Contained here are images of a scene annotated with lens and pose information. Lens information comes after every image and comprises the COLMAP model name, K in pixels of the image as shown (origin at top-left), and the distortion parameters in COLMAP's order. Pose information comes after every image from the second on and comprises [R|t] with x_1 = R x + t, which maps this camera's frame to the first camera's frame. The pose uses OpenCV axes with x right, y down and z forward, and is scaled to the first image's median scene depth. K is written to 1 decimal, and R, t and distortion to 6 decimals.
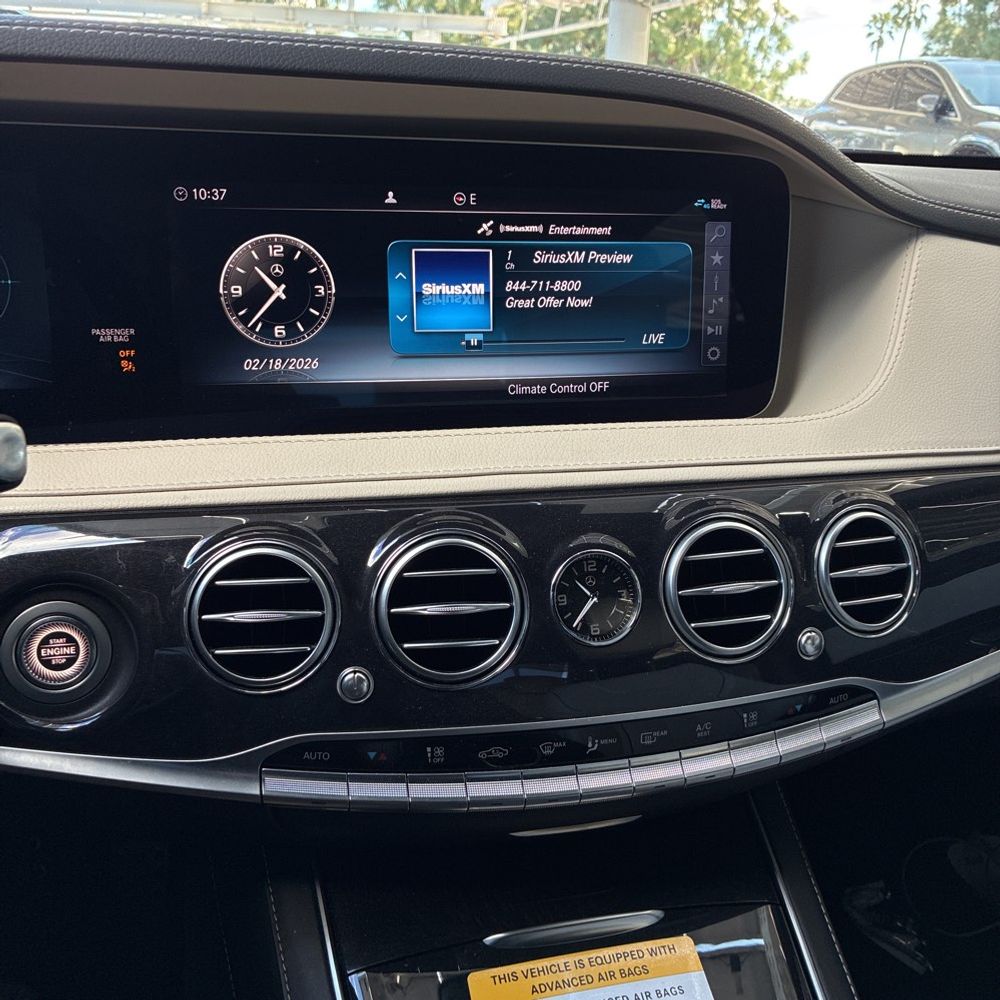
lens RADIAL K [[1019.8, 0, 500.0], [0, 1019.8, 500.0], [0, 0, 1]] dist [0.029166, -0.022494]
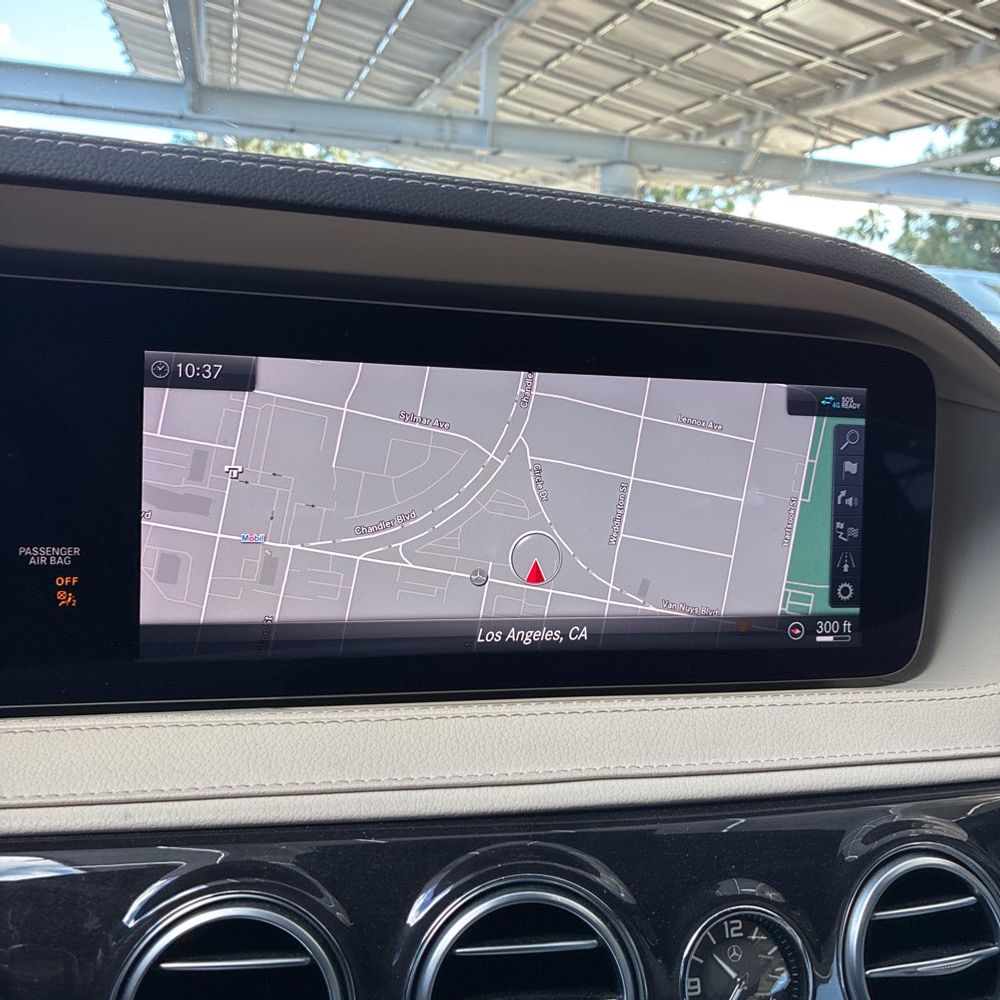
lens RADIAL K [[1036.3, 0, 505.4], [0, 1036.3, 504.4], [0, 0, 1]] dist [-0.008240, 0.046971]
pose [[0.999330, 0.028924, 0.022442, -0.073094], [-0.024759, 0.985529, -0.167688, -0.079918], [-0.026967, 0.167020, 0.985585, 0.260446]]
